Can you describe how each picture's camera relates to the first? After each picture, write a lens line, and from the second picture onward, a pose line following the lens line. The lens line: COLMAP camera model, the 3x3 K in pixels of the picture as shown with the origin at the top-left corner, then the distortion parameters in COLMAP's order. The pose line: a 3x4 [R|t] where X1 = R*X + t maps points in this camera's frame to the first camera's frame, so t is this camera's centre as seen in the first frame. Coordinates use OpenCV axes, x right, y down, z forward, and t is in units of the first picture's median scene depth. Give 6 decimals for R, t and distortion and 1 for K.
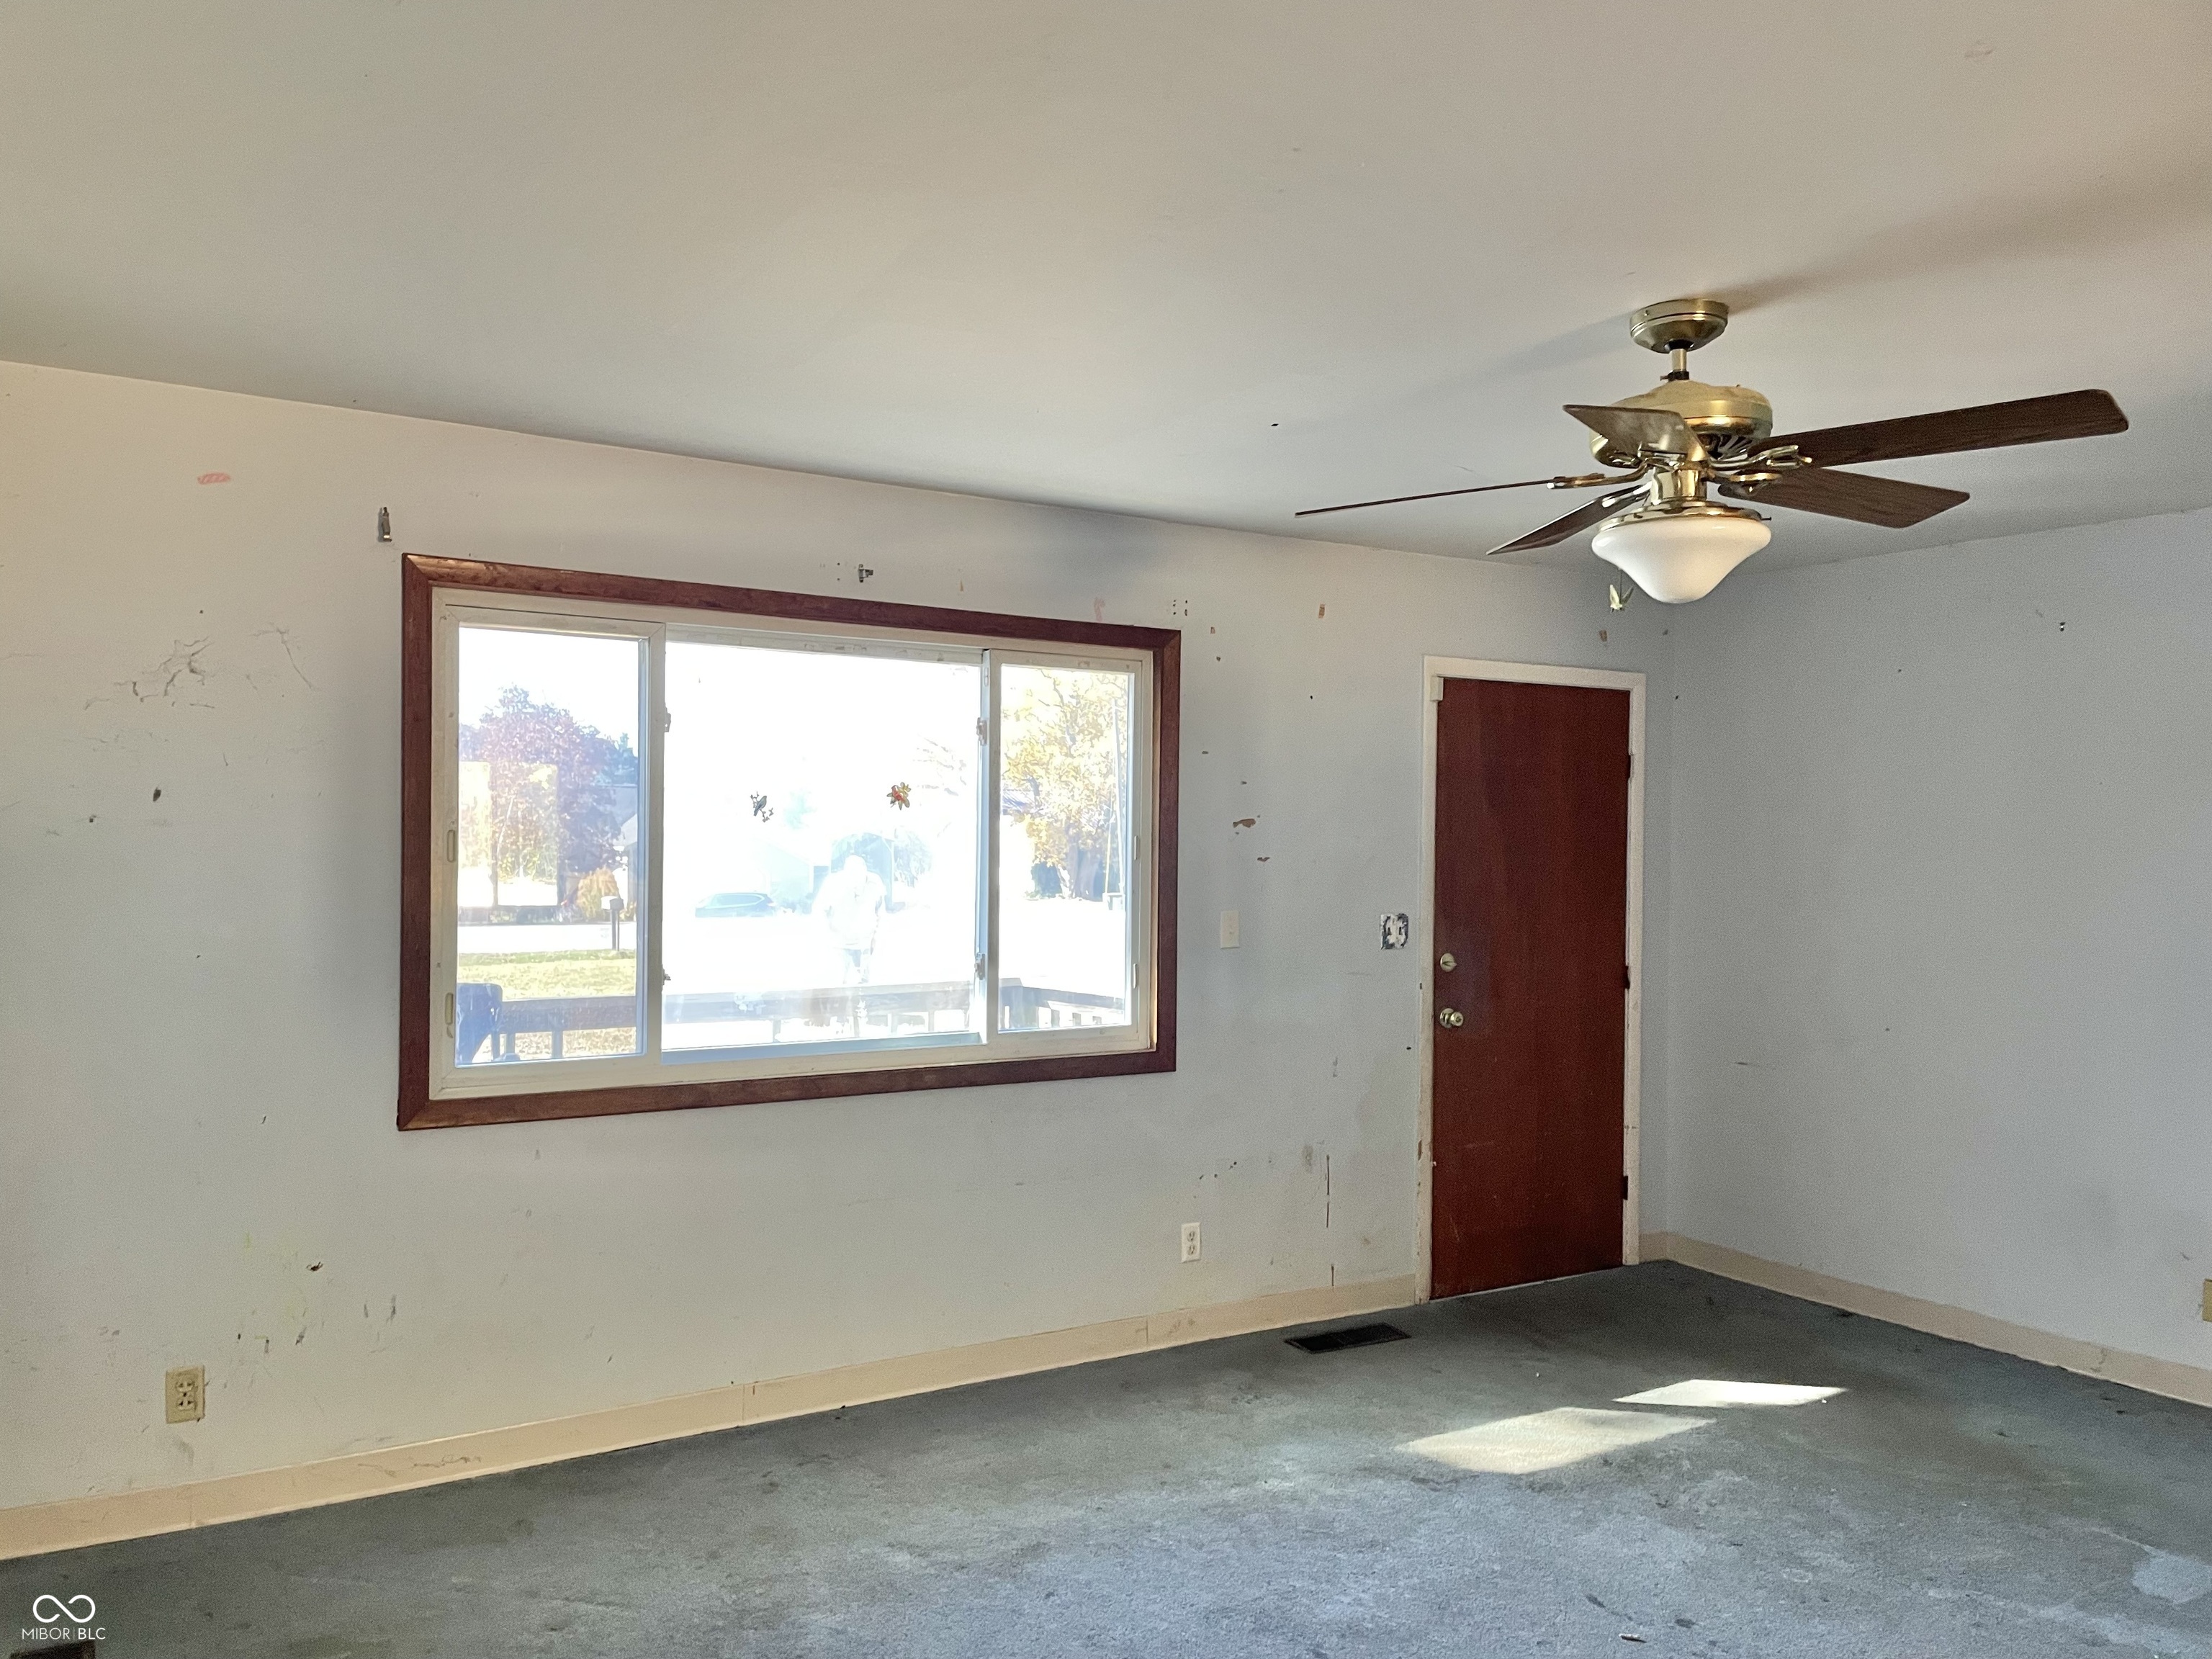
lens RADIAL K [[1647.2, 0, 1102.2], [0, 1647.2, 849.7], [0, 0, 1]] dist [0.077919, -0.071557]
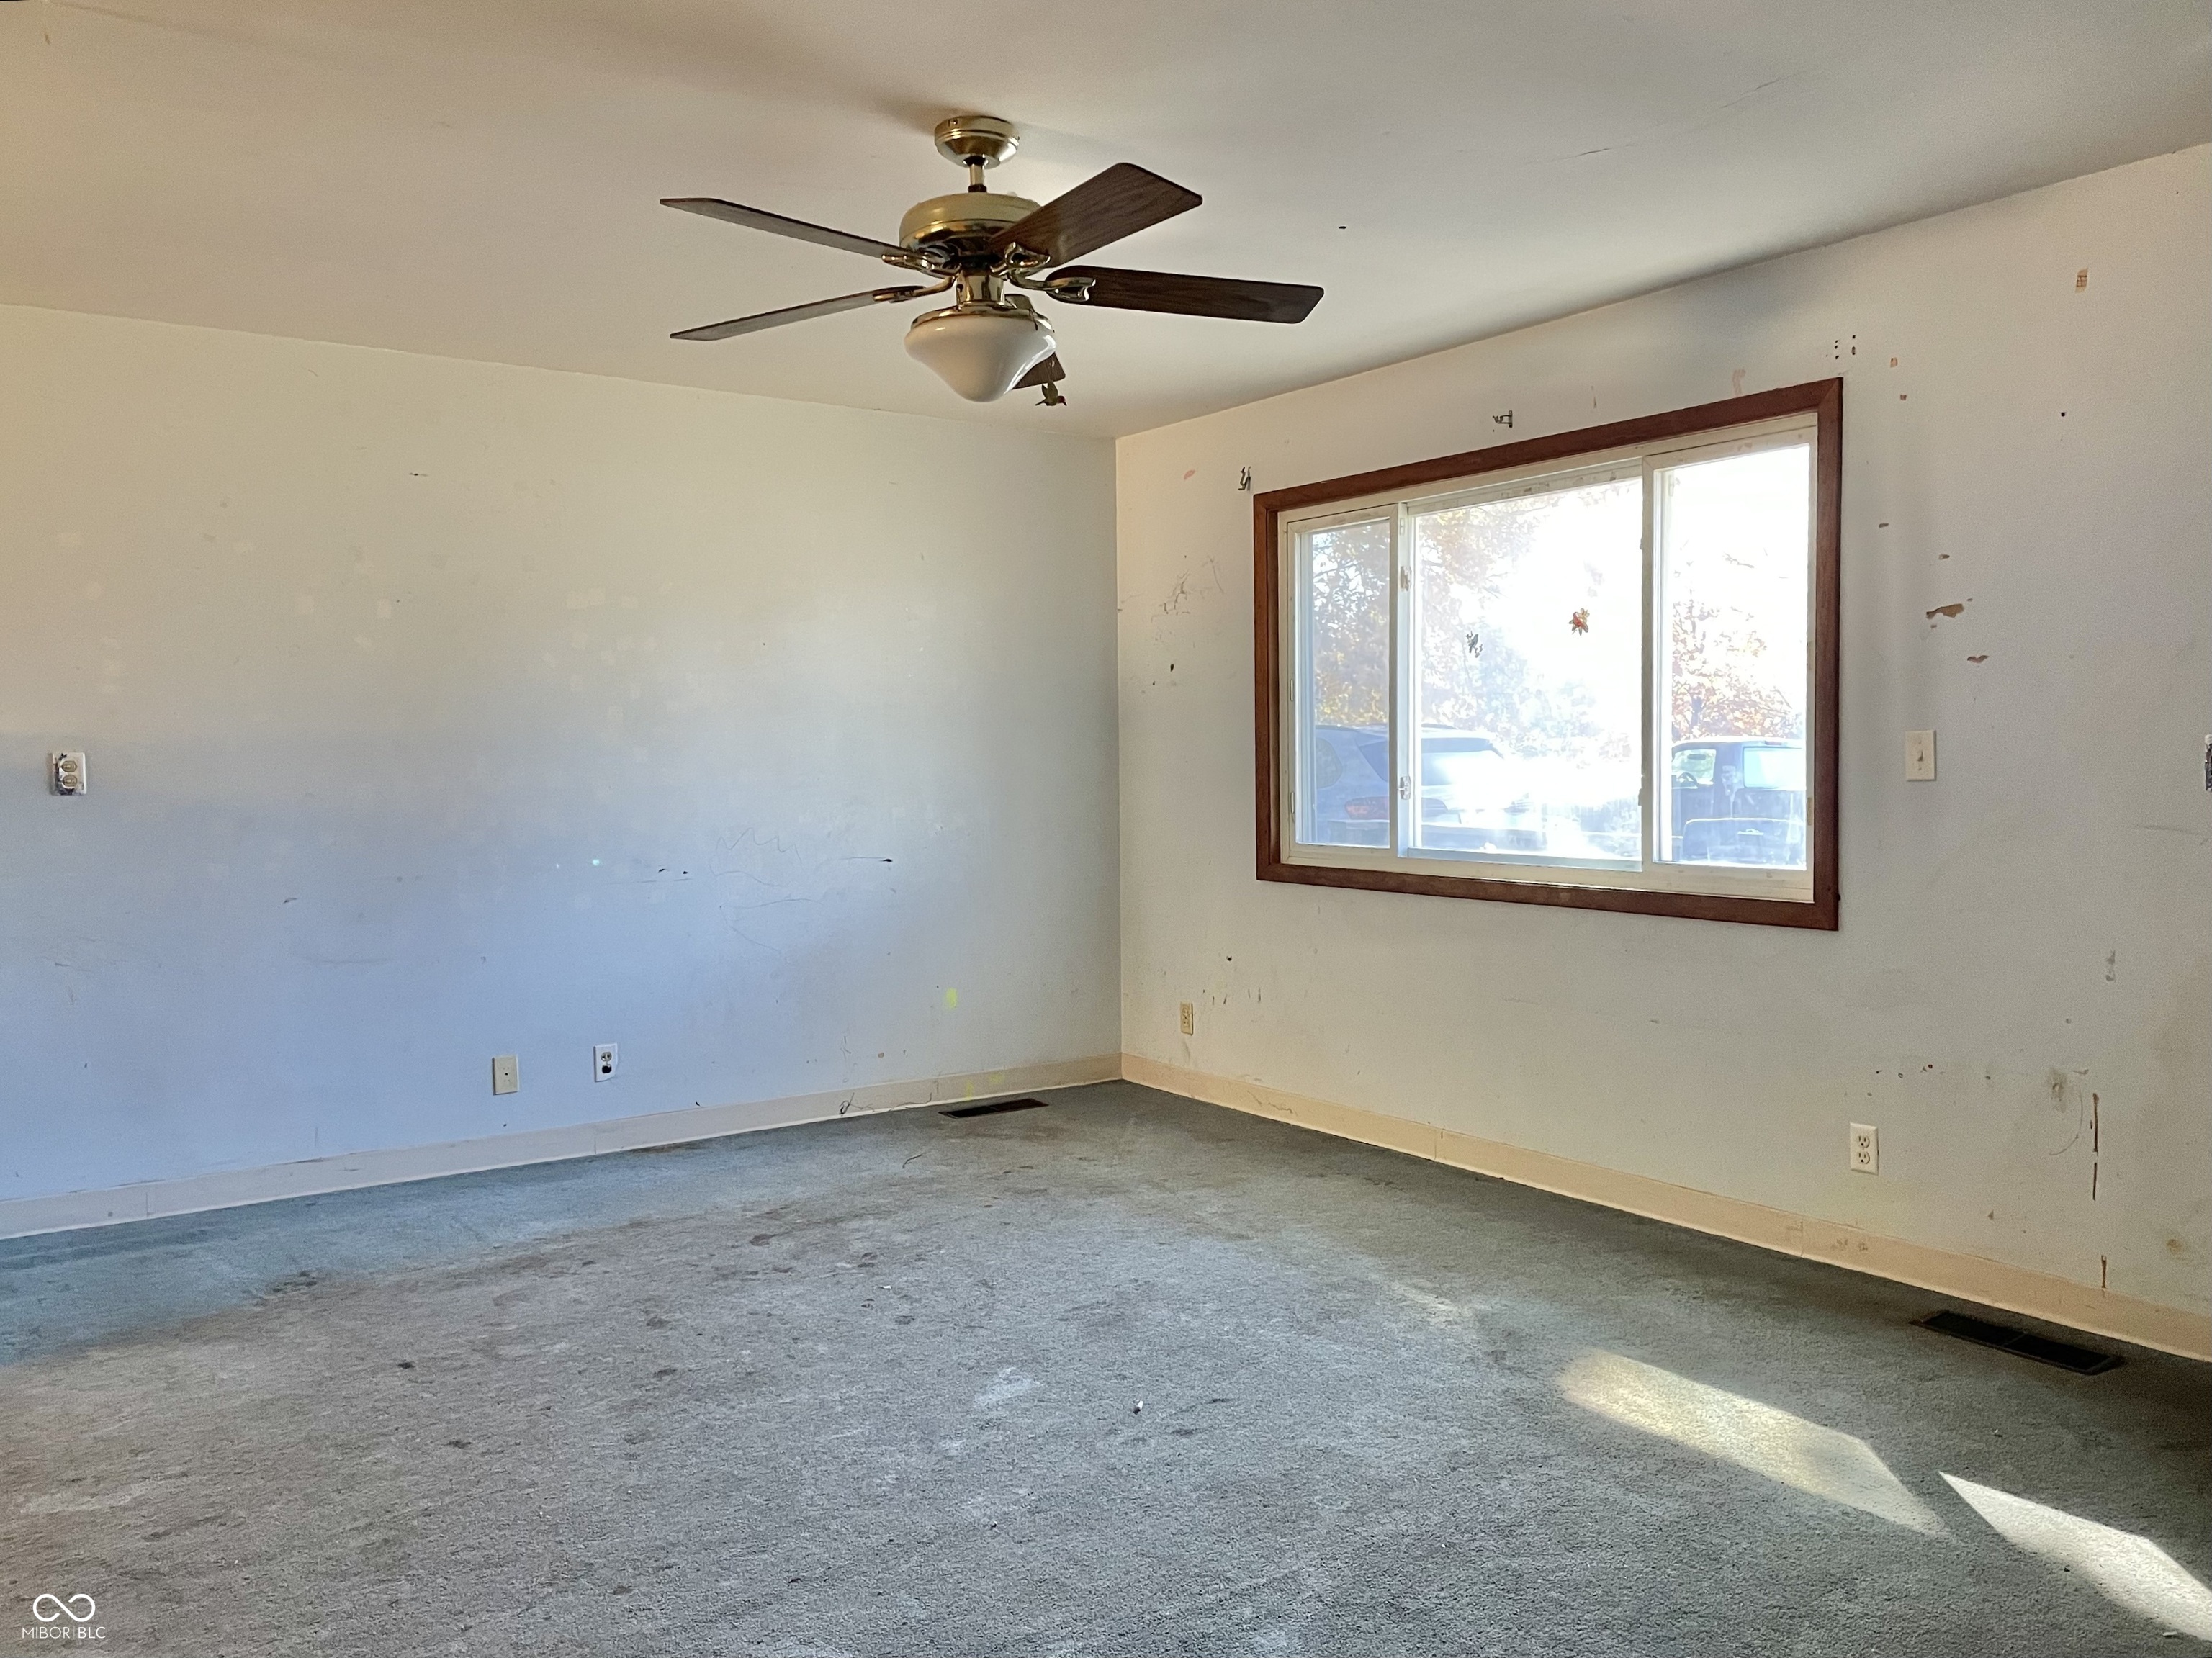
lens RADIAL K [[1647.0, 0, 1102.2], [0, 1647.0, 849.2], [0, 0, 1]] dist [0.077919, -0.071557]
pose [[0.089825, 0.043044, -0.995027, 0.882265], [-0.003295, 0.999073, 0.042922, 0.065231], [0.995952, -0.000576, 0.089884, 0.610263]]
